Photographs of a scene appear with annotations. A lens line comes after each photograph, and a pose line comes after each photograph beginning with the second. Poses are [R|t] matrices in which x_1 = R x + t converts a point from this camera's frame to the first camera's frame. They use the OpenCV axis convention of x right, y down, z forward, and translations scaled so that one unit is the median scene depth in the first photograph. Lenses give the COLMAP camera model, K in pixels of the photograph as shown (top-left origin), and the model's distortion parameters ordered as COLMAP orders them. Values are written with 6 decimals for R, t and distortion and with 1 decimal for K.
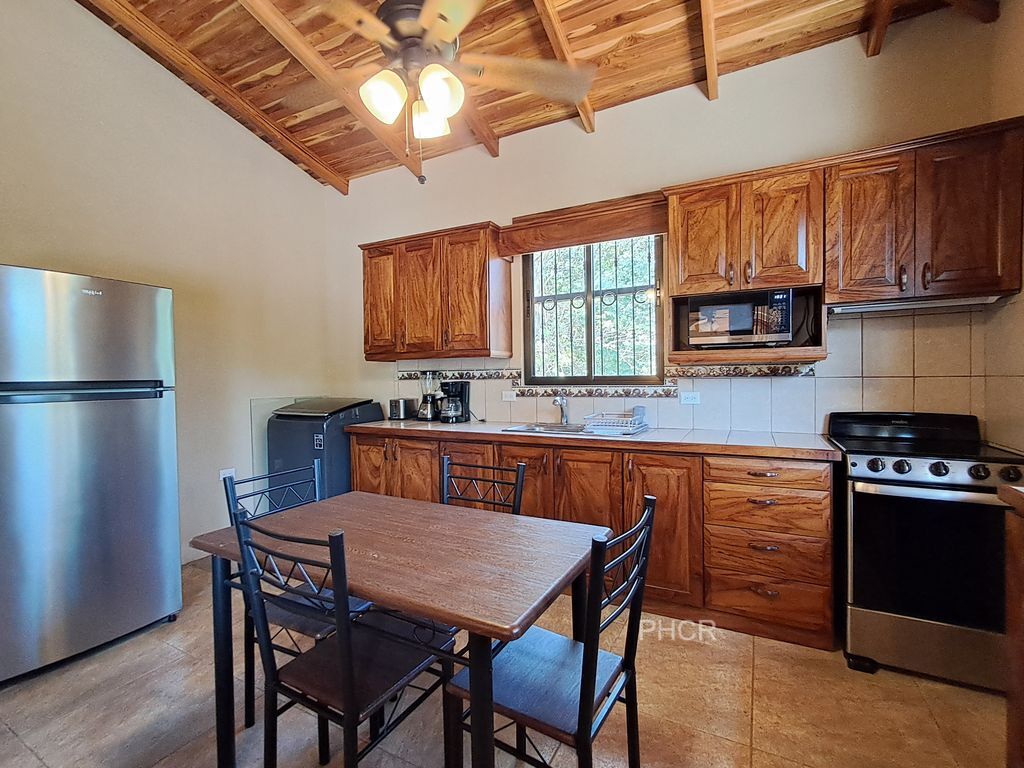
lens RADIAL K [[466.4, 0, 512.0], [0, 466.4, 384.0], [0, 0, 1]] dist [0.001898, 0.000676]
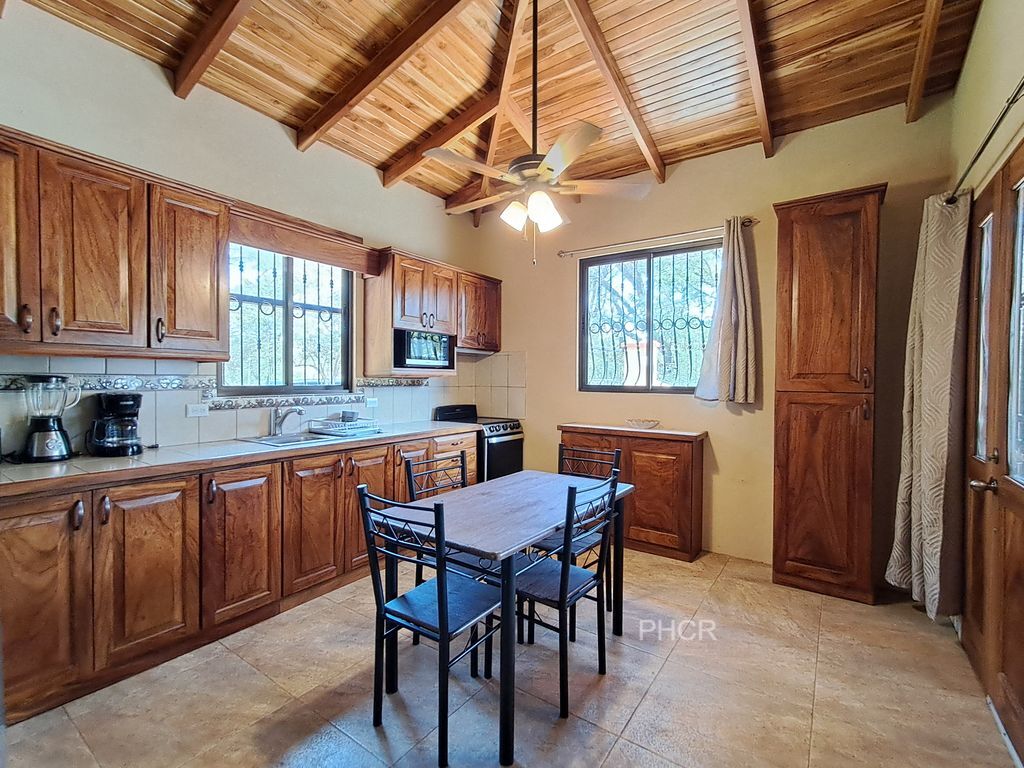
lens RADIAL K [[466.4, 0, 512.0], [0, 466.4, 384.0], [0, 0, 1]] dist [0.001898, 0.000676]
pose [[0.124830, 0.008964, 0.992138, -0.769707], [0.018407, 0.999766, -0.011349, -0.000364], [-0.992007, 0.019678, 0.124636, 0.396252]]
